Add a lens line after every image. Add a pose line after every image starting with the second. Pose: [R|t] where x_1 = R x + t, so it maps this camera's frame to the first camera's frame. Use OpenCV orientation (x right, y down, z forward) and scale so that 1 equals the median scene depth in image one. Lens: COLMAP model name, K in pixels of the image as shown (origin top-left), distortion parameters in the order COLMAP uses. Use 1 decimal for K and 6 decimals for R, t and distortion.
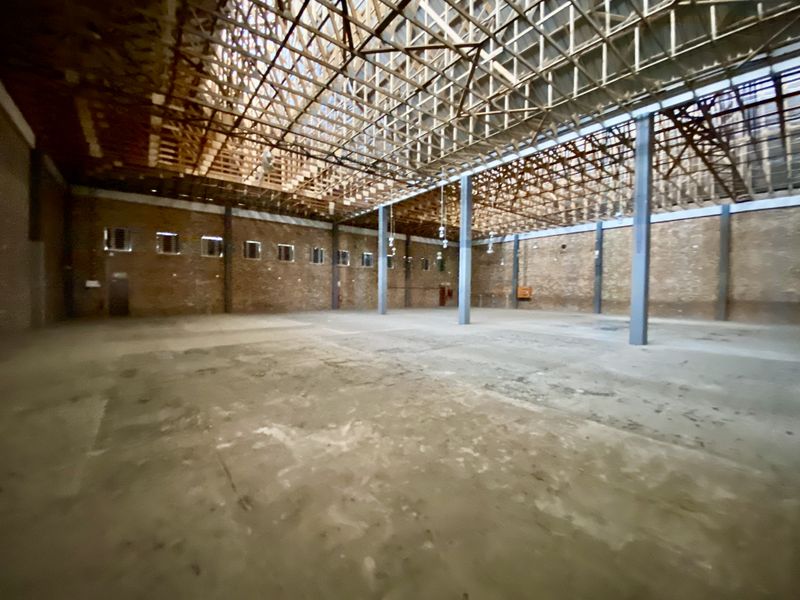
lens RADIAL K [[324.1, 0, 397.6], [0, 324.1, 298.6], [0, 0, 1]] dist [0.028218, -0.024415]
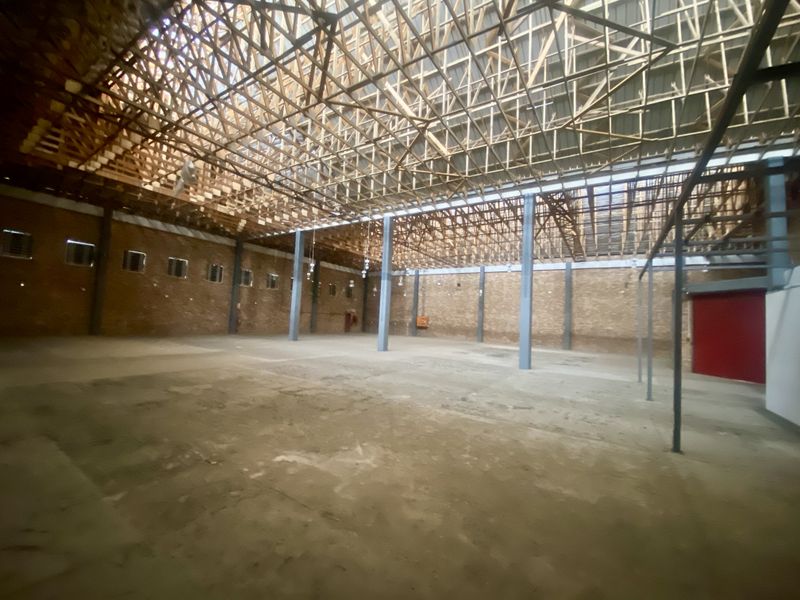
lens RADIAL K [[324.1, 0, 397.6], [0, 324.1, 298.6], [0, 0, 1]] dist [0.028218, -0.024415]
pose [[0.943812, 0.059453, 0.325092, -0.141460], [-0.033914, 0.995916, -0.083674, -0.008424], [-0.328739, 0.067947, 0.941973, -0.042415]]
